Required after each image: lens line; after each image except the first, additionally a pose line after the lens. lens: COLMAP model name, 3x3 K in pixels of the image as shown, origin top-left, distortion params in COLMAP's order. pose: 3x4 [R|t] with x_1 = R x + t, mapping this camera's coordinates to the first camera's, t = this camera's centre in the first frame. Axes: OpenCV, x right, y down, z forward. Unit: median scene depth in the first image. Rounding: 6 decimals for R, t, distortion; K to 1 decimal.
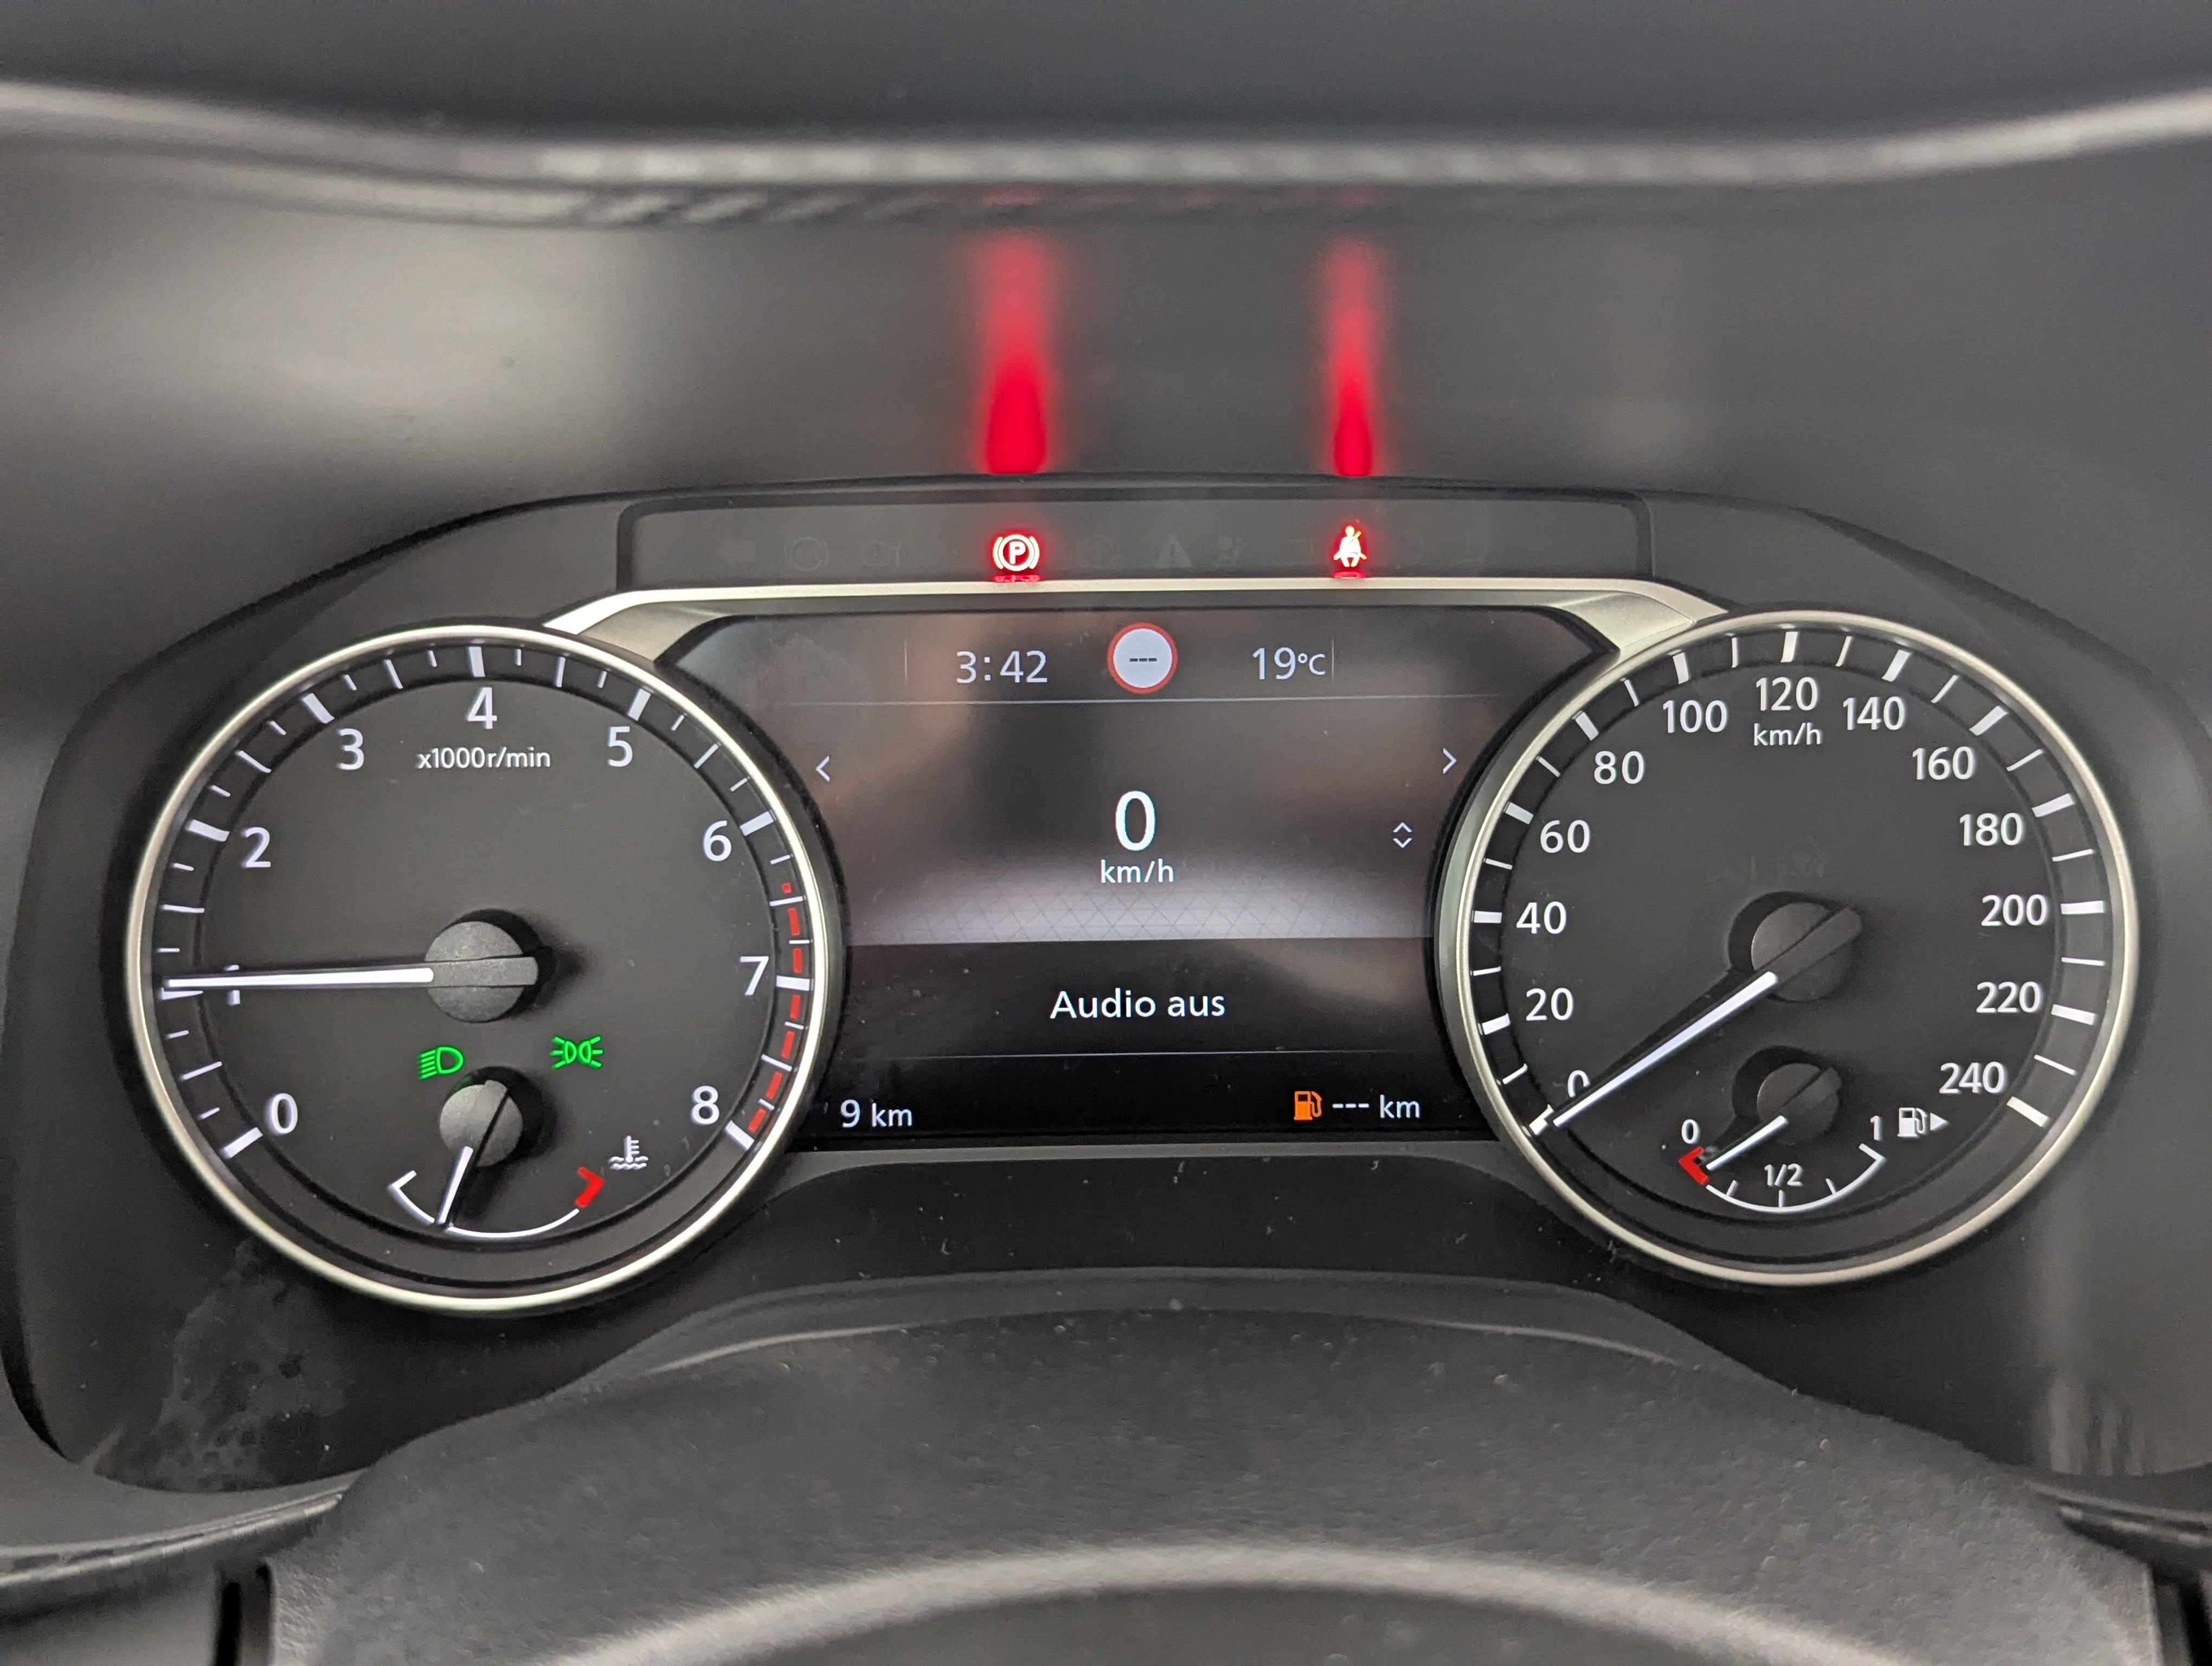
lens RADIAL K [[2099.3, 0, 1093.1], [0, 2099.3, 815.9], [0, 0, 1]] dist [0.034094, 0.000000]
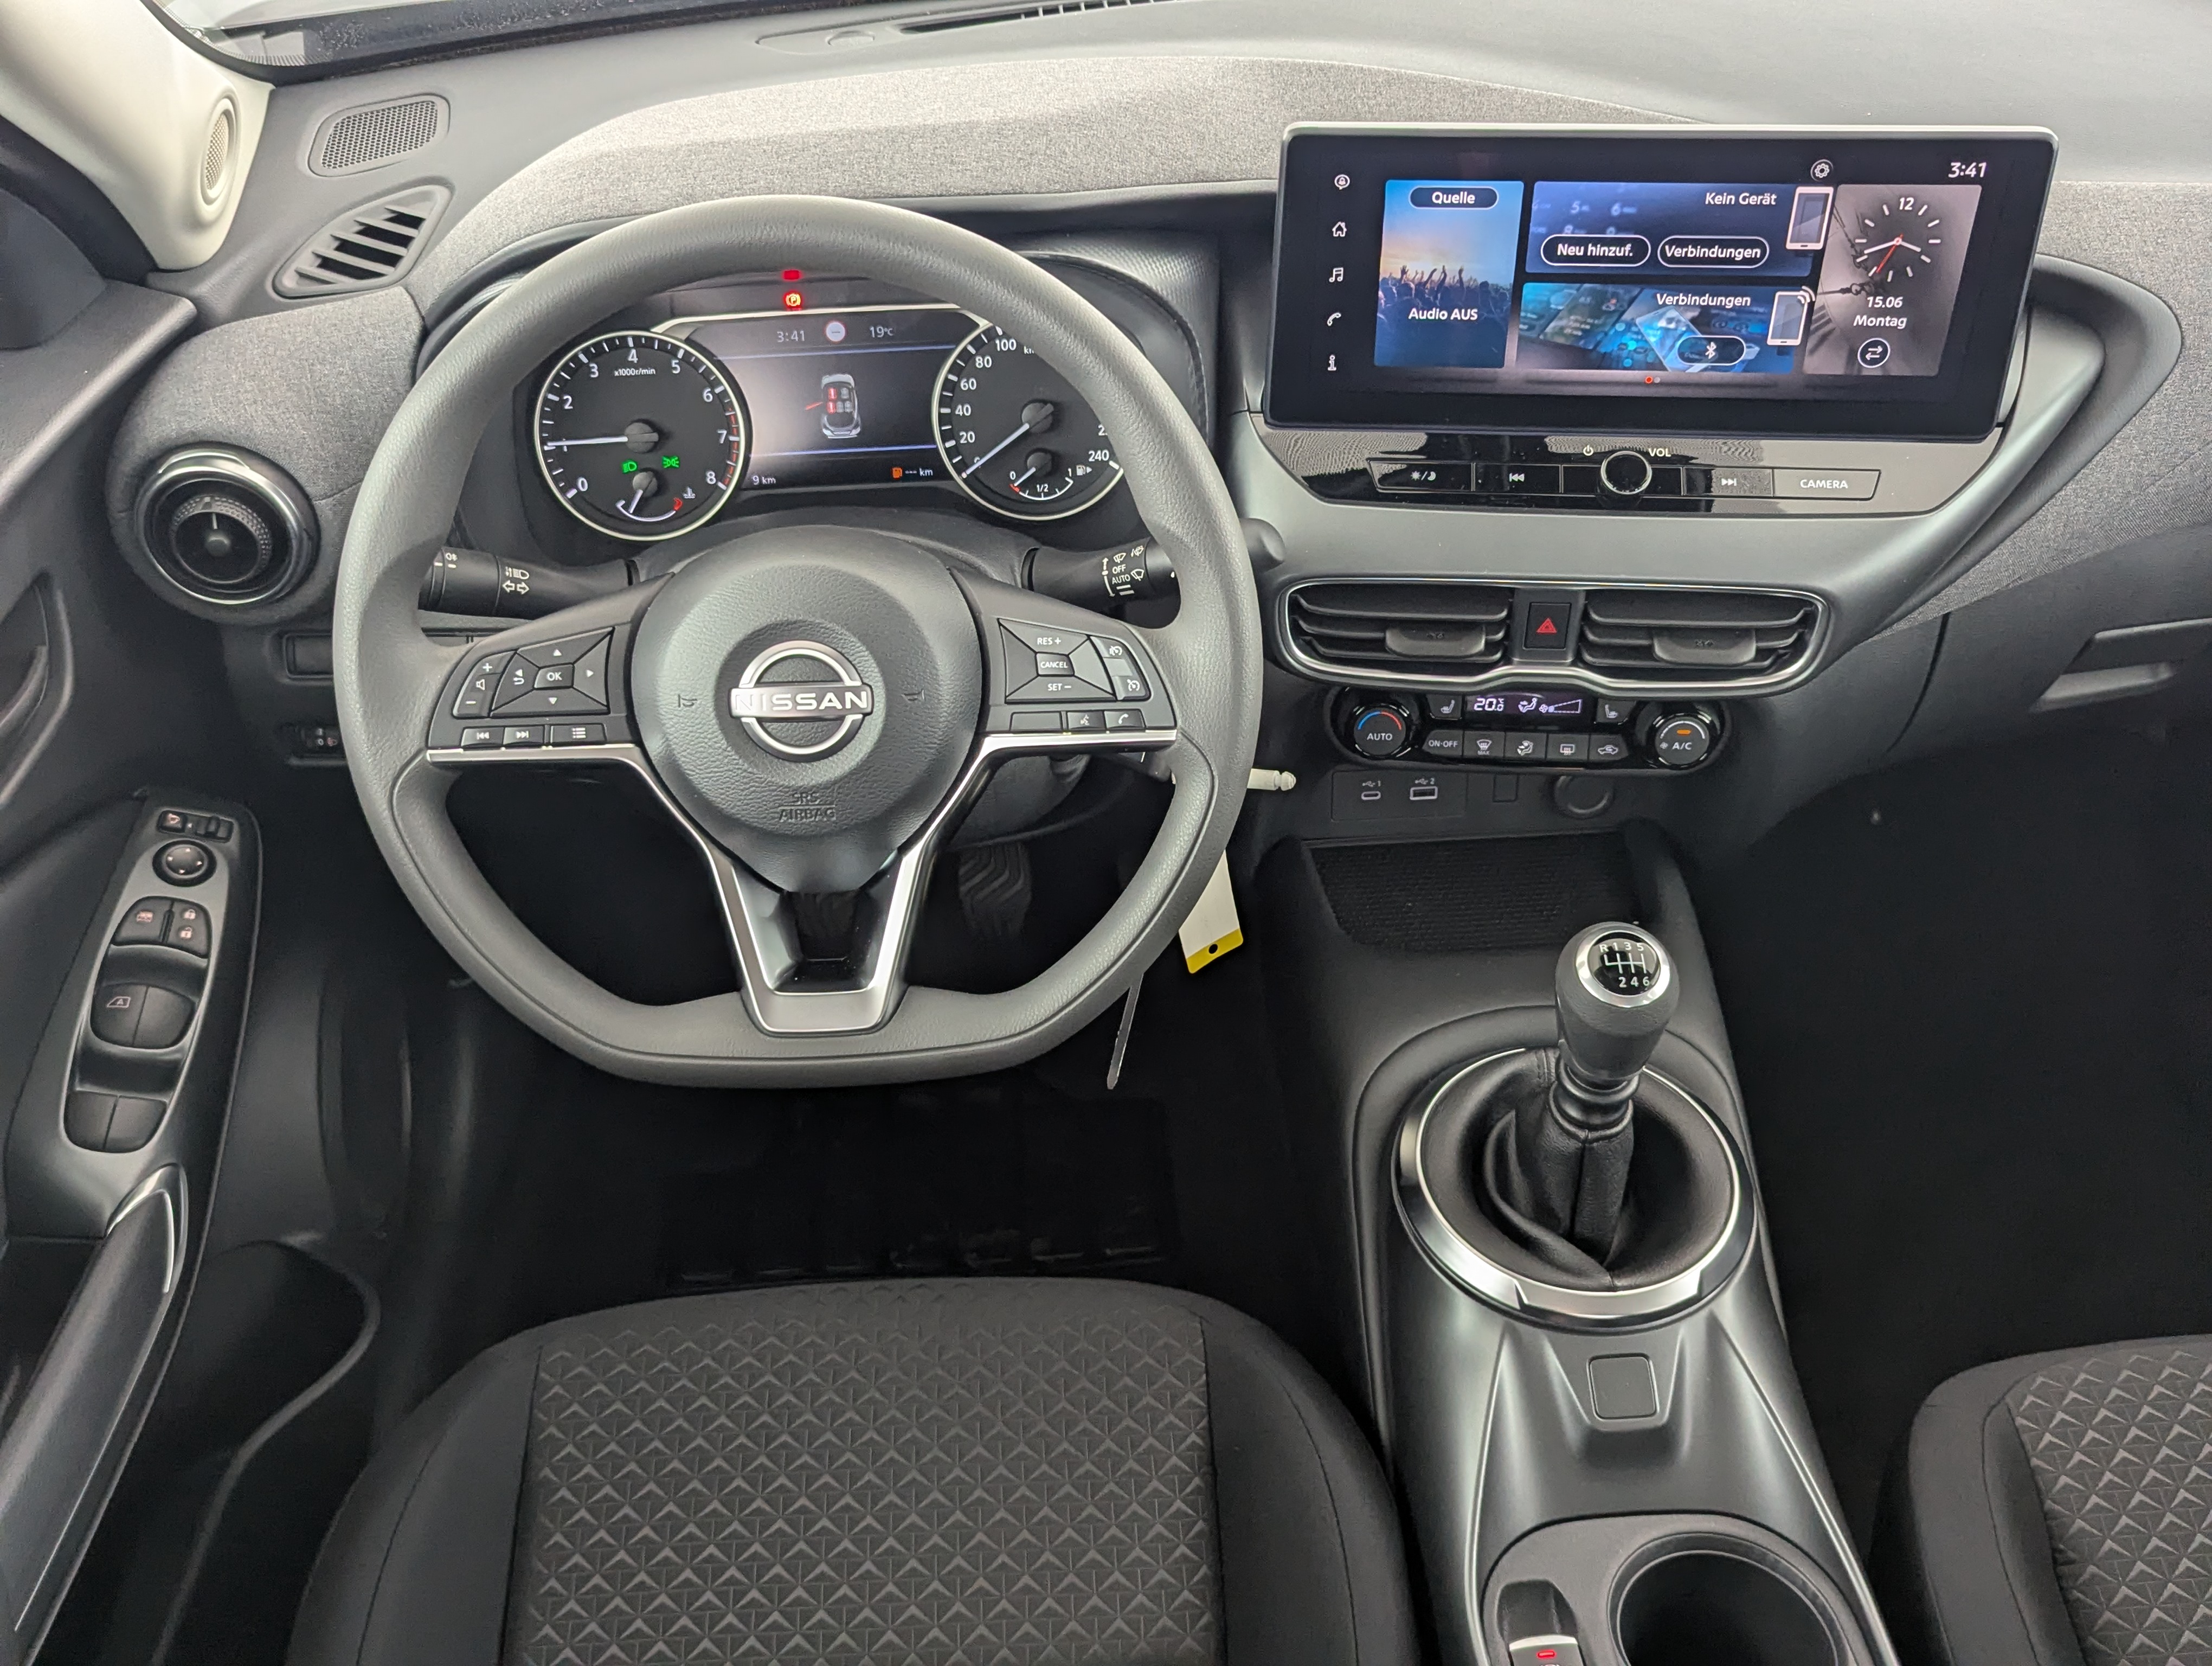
lens RADIAL K [[2099.3, 0, 1106.2], [0, 2099.3, 851.9], [0, 0, 1]] dist [0.034094, 0.000000]
pose [[0.998949, -0.042806, 0.016385, 0.356625], [0.038055, 0.973837, 0.224040, -0.006561], [-0.025547, -0.223181, 0.974442, -2.367629]]
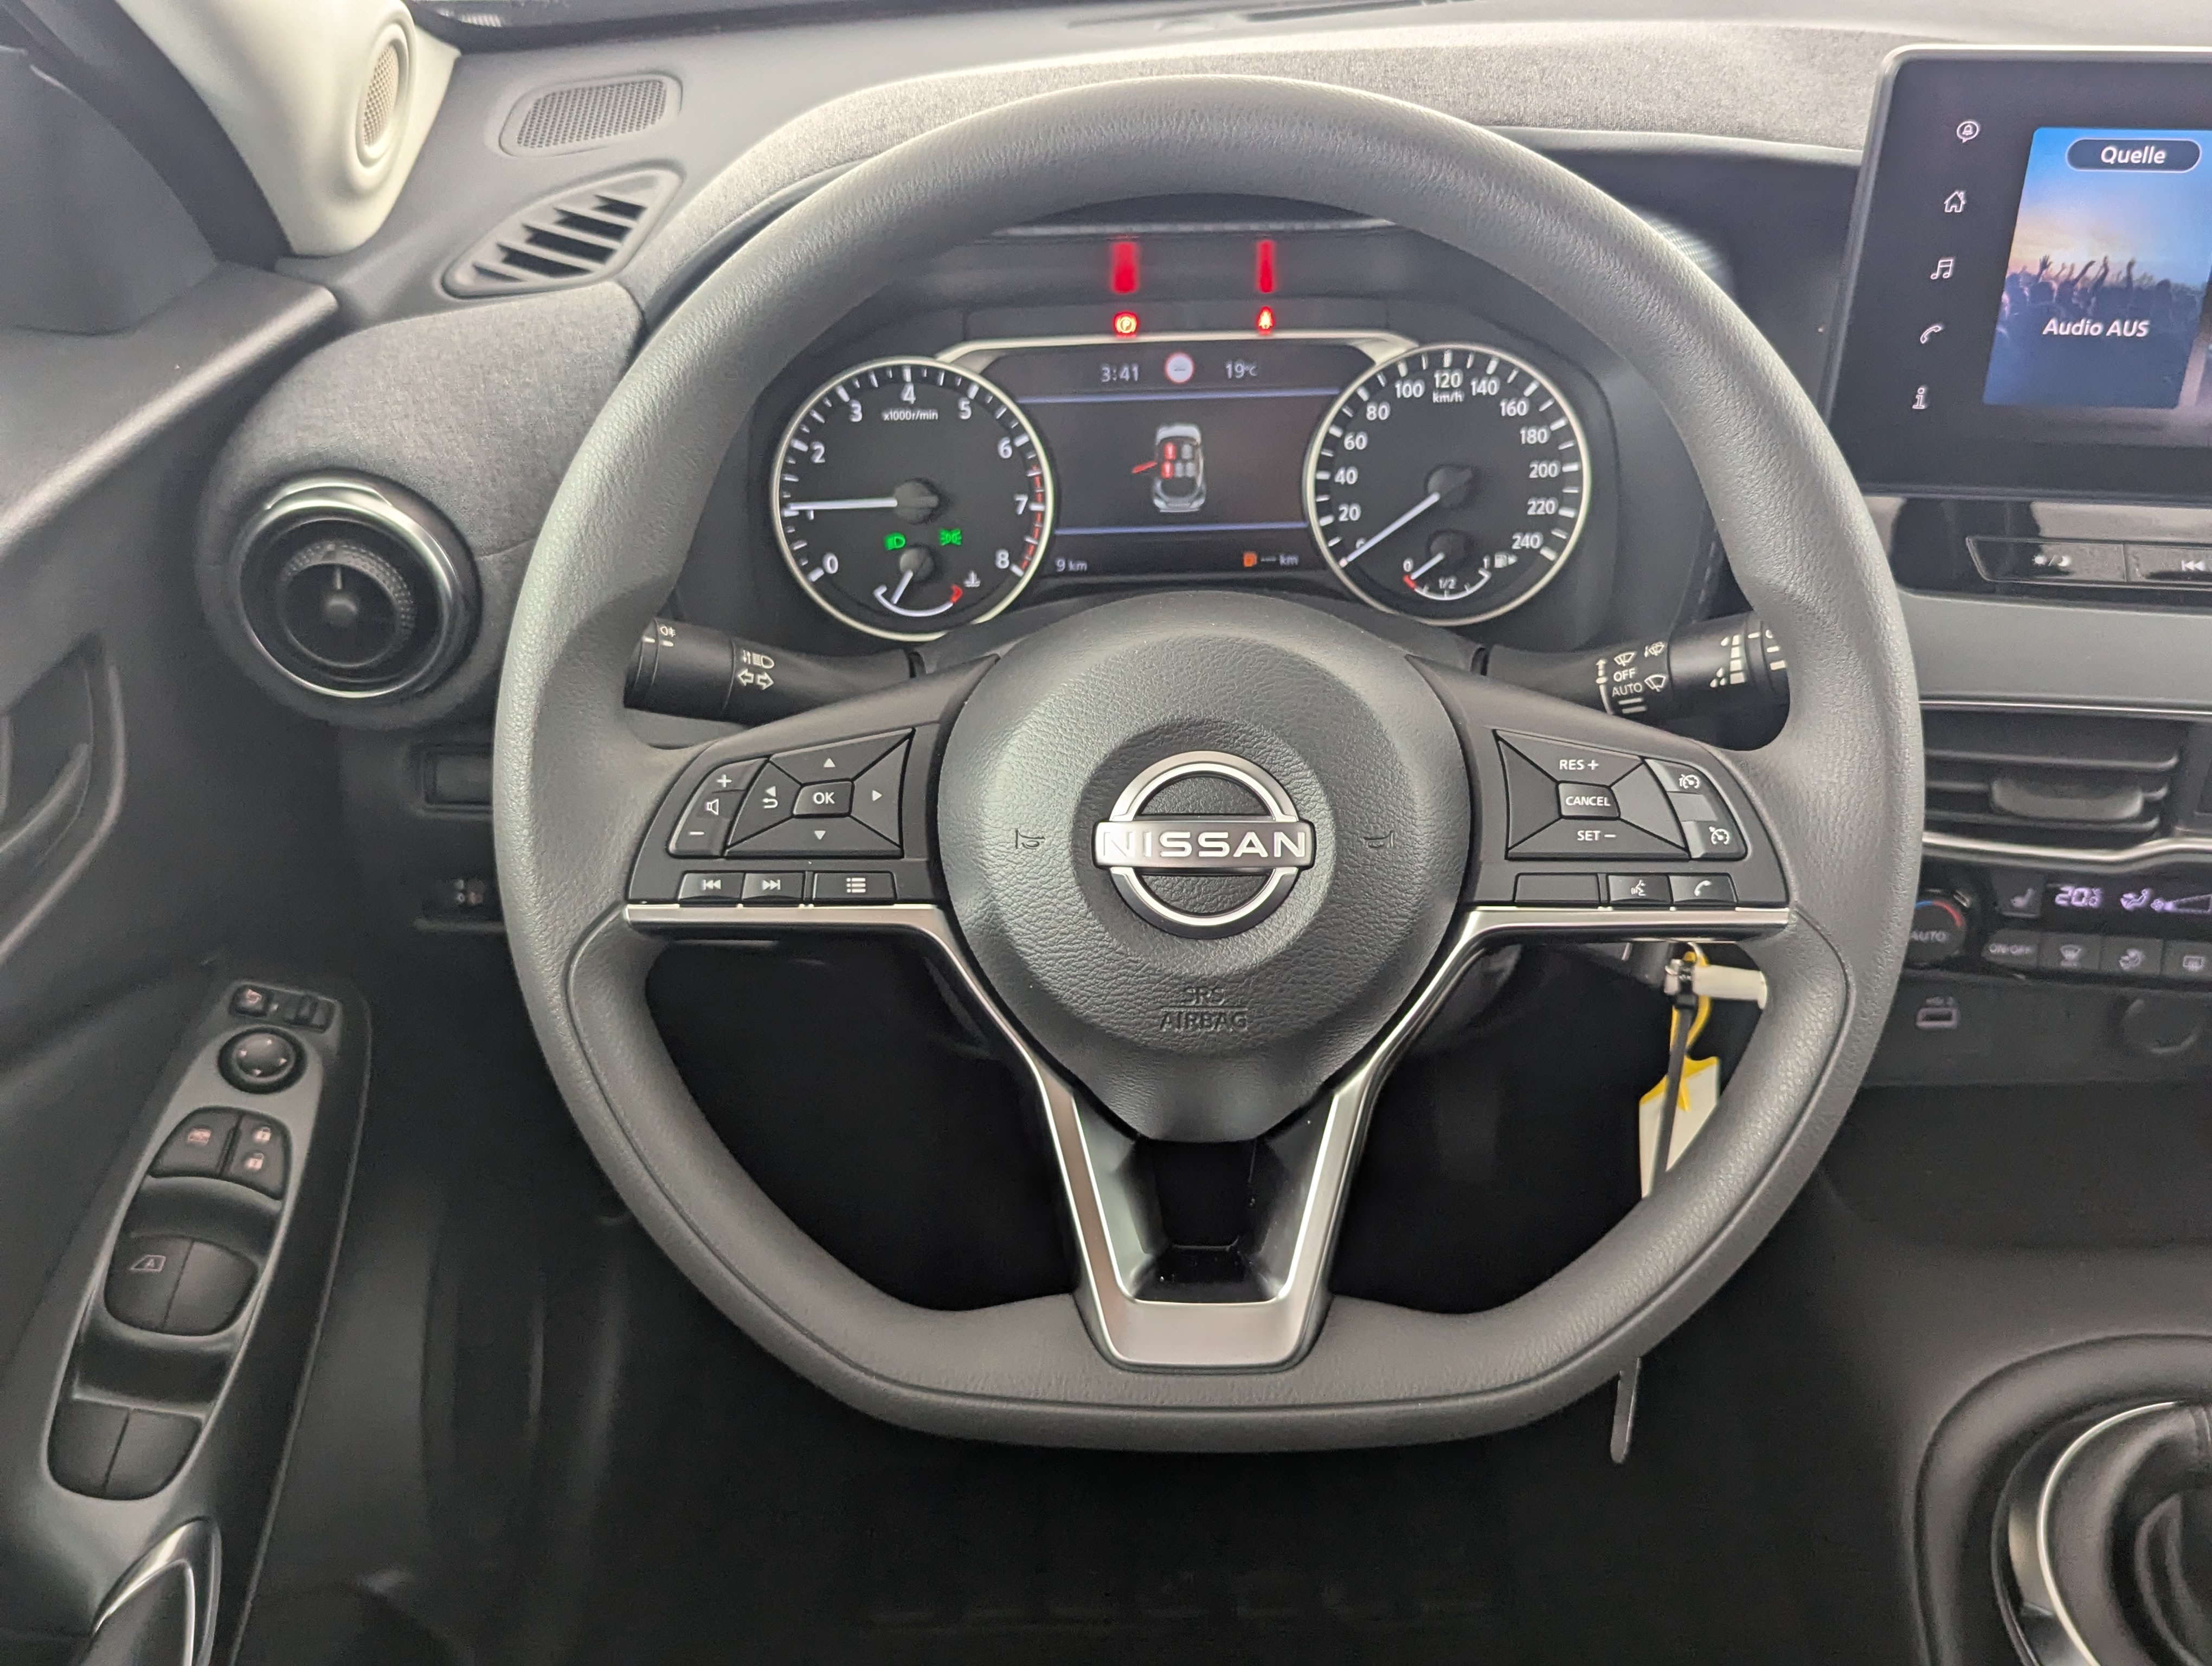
lens RADIAL K [[2099.3, 0, 1127.3], [0, 2099.3, 832.9], [0, 0, 1]] dist [0.034094, 0.000000]
pose [[0.999619, -0.011492, -0.025096, 0.018490], [0.014373, 0.992932, 0.117814, 0.168879], [0.023564, -0.118129, 0.992719, -1.461944]]
